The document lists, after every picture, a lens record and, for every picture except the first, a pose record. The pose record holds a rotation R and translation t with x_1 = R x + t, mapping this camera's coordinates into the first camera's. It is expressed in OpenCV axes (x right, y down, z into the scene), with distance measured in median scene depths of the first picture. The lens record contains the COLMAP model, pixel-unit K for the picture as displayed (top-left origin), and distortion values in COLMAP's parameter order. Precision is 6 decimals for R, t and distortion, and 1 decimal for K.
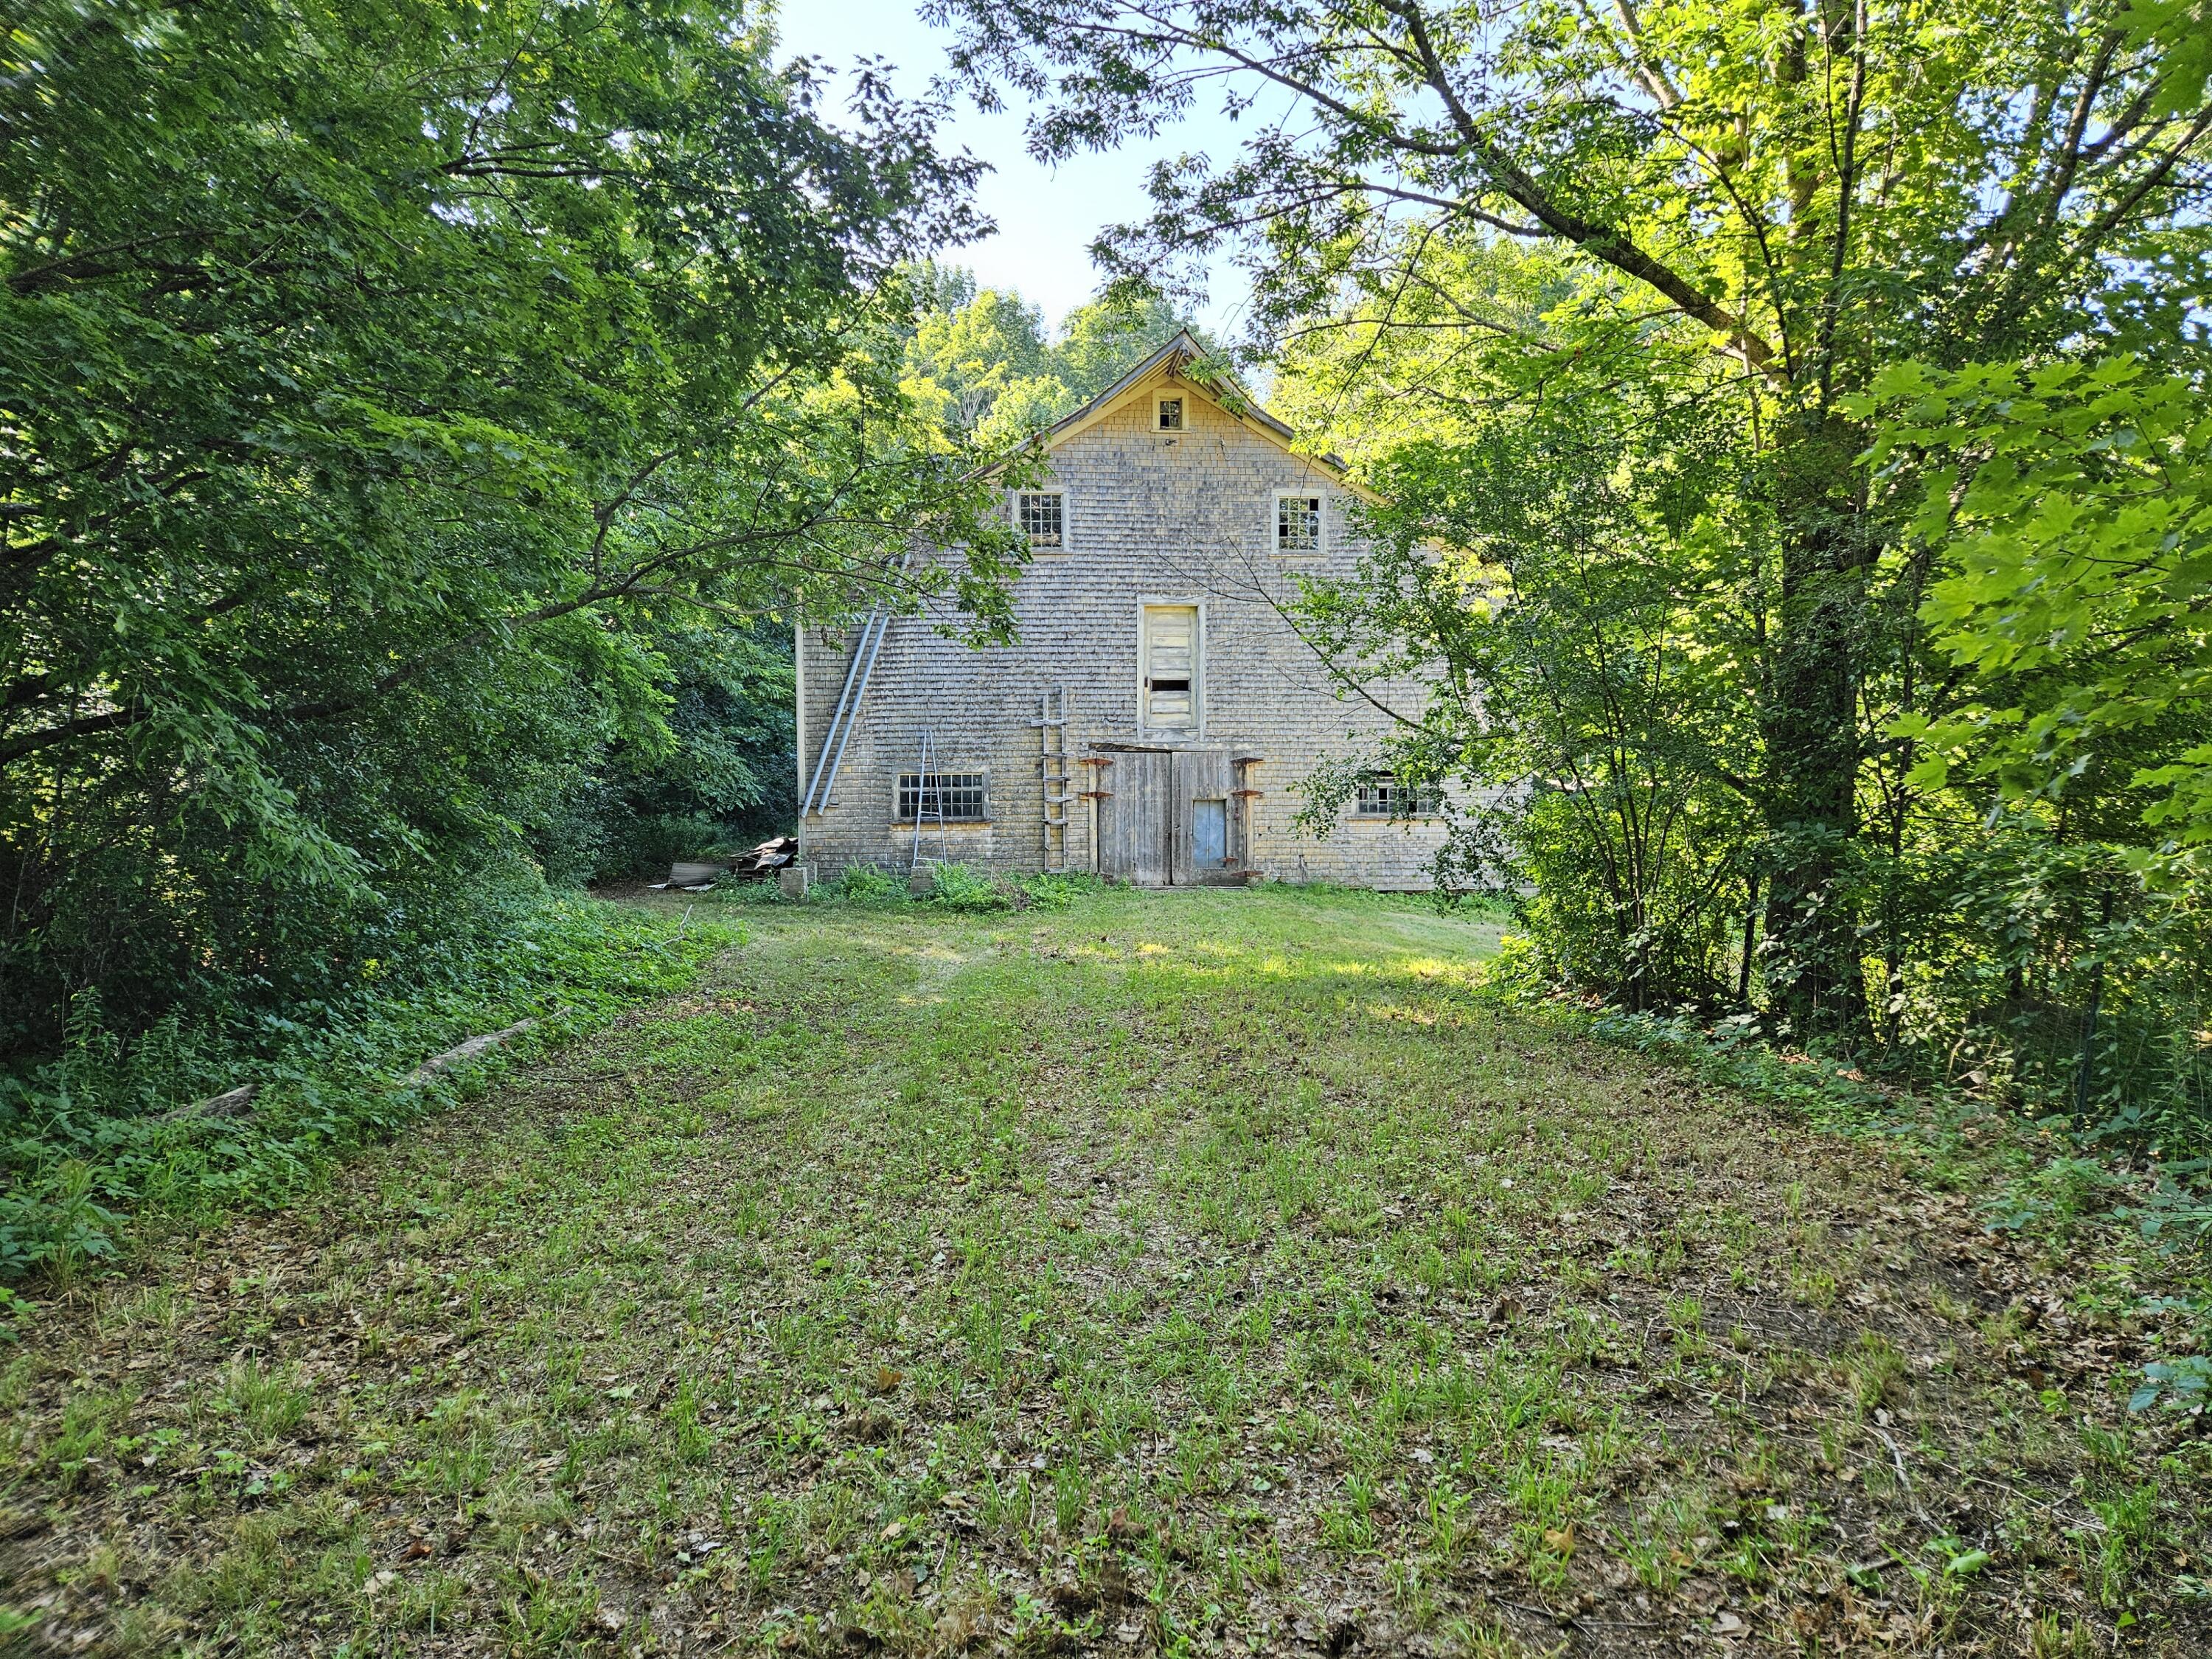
lens RADIAL K [[1450.9, 0, 1106.0], [0, 1450.9, 829.5], [0, 0, 1]] dist [0.071165, -0.000378]
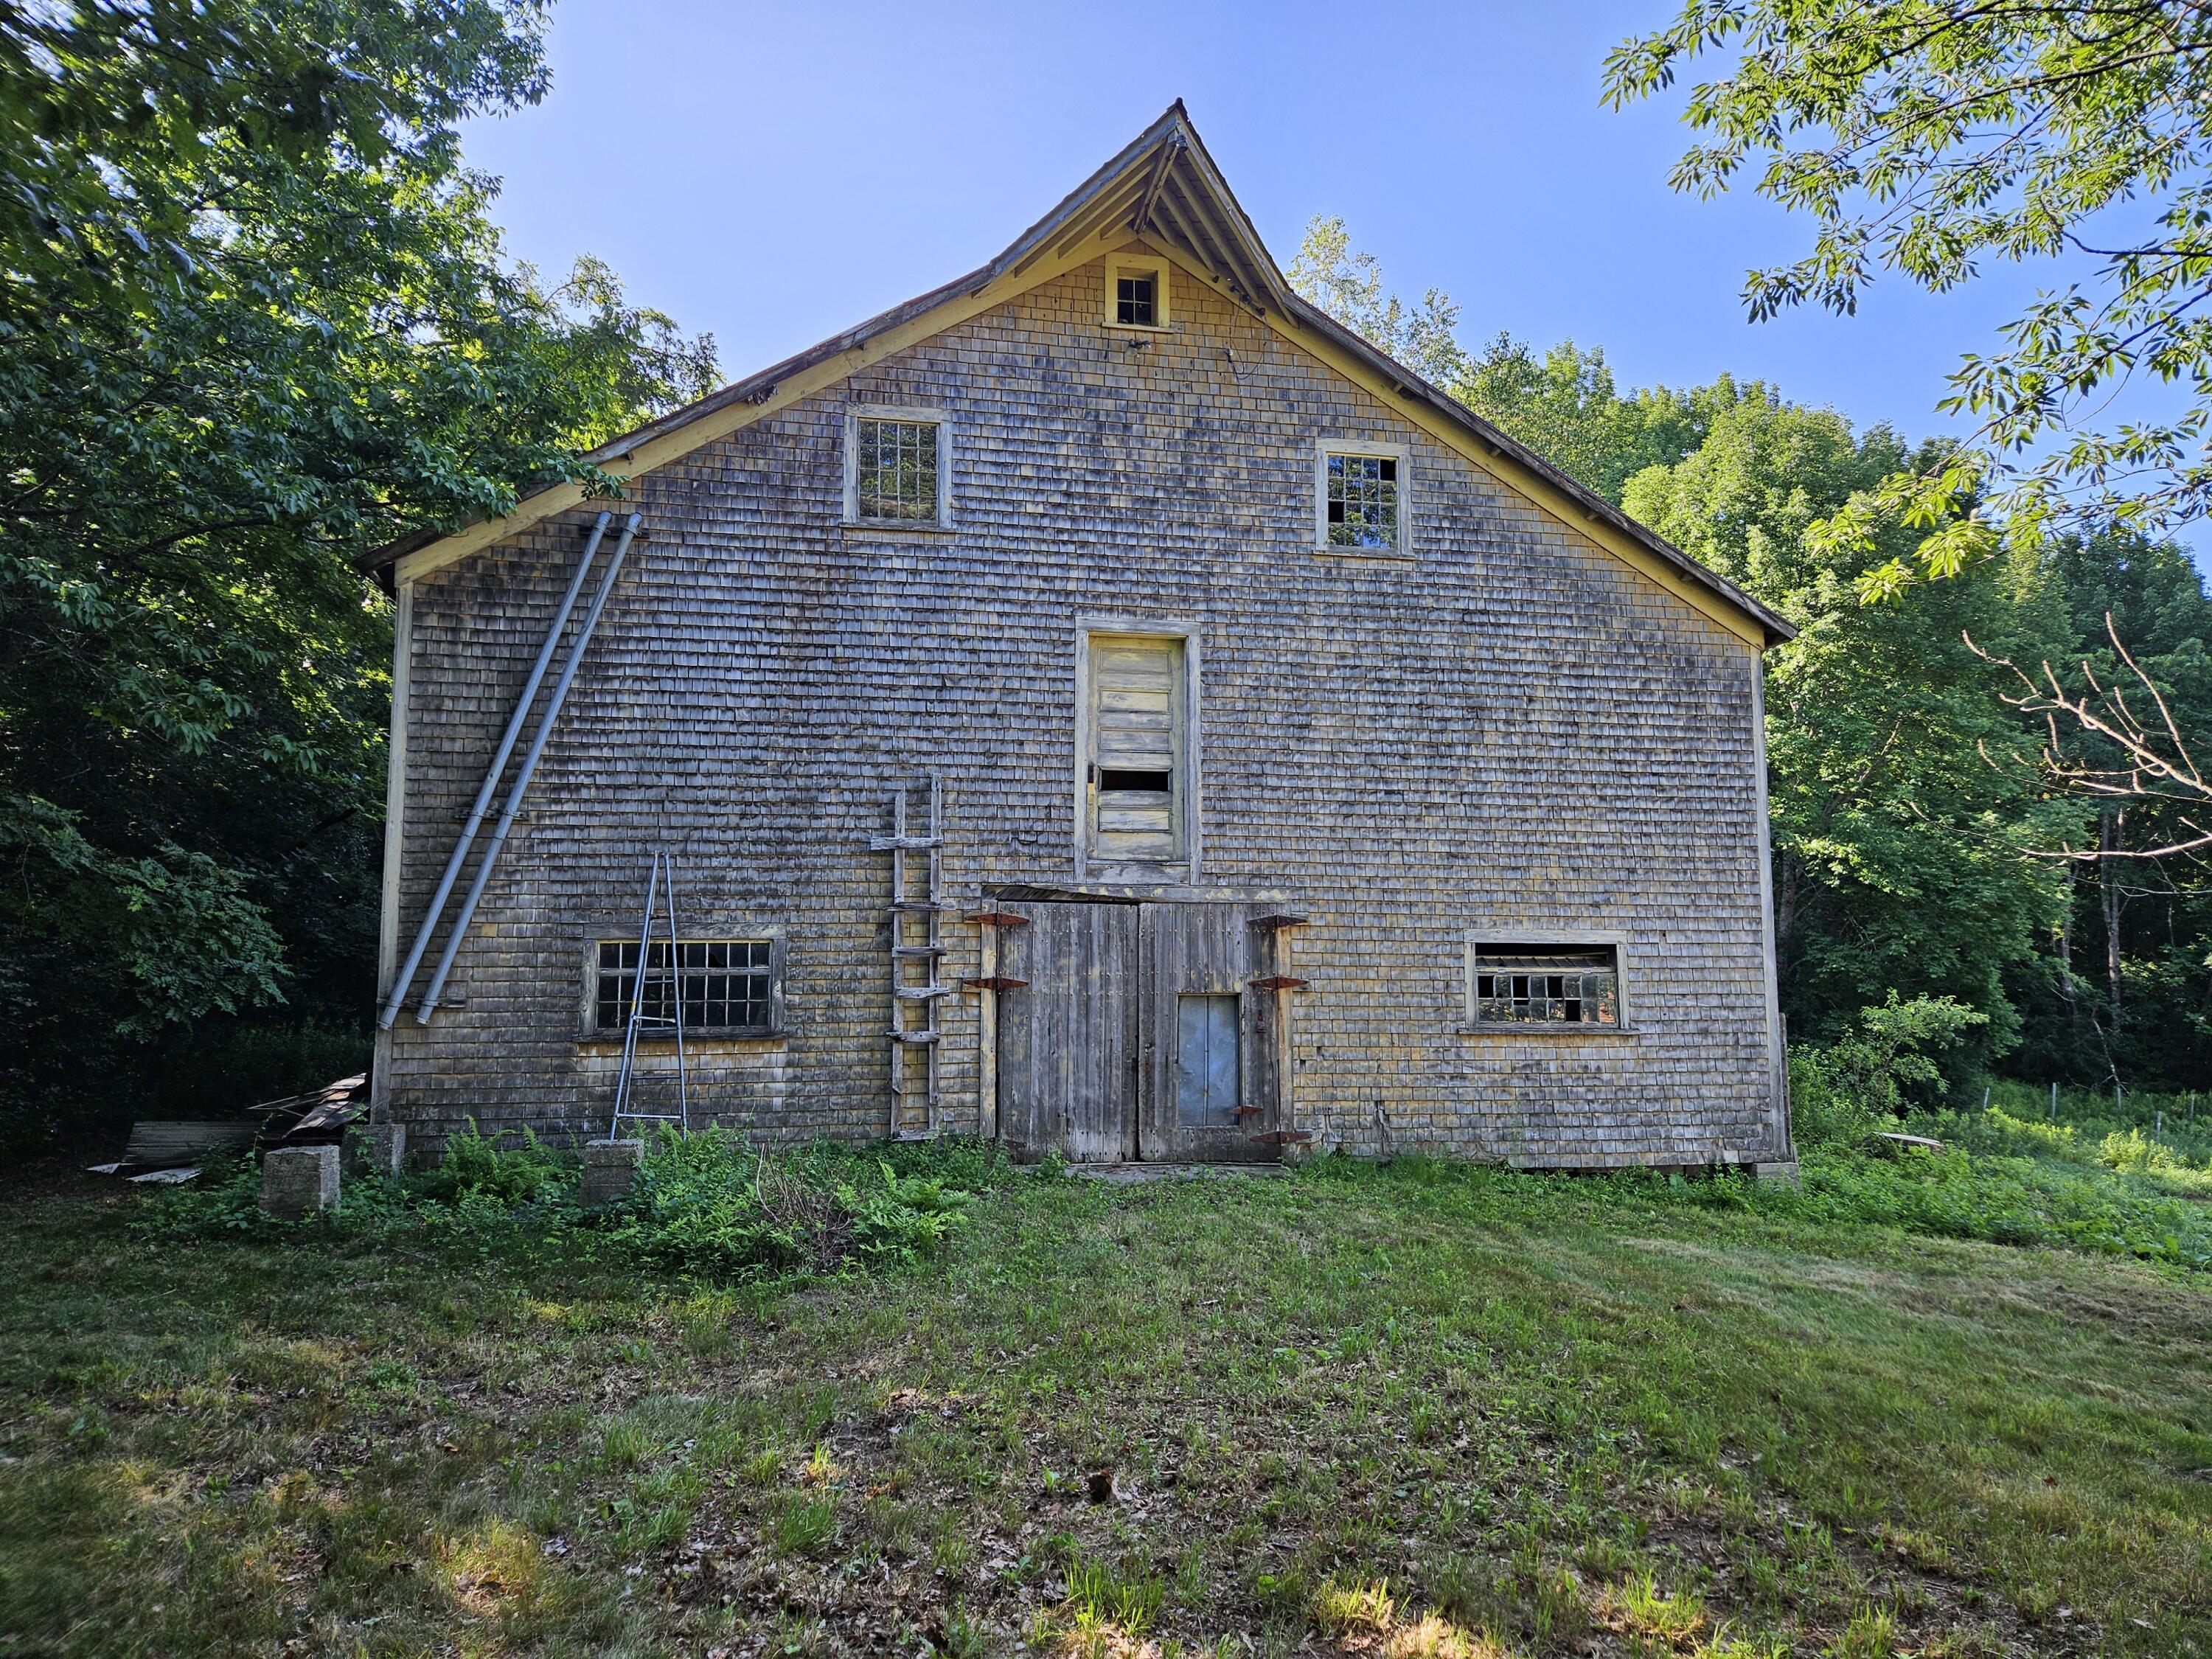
lens RADIAL K [[1450.9, 0, 1106.0], [0, 1450.9, 829.5], [0, 0, 1]] dist [0.071165, -0.000378]
pose [[0.994625, 0.016909, 0.102150, -0.021143], [-0.002217, 0.989827, -0.142262, -0.004892], [-0.103516, 0.141271, 0.984544, 0.478823]]
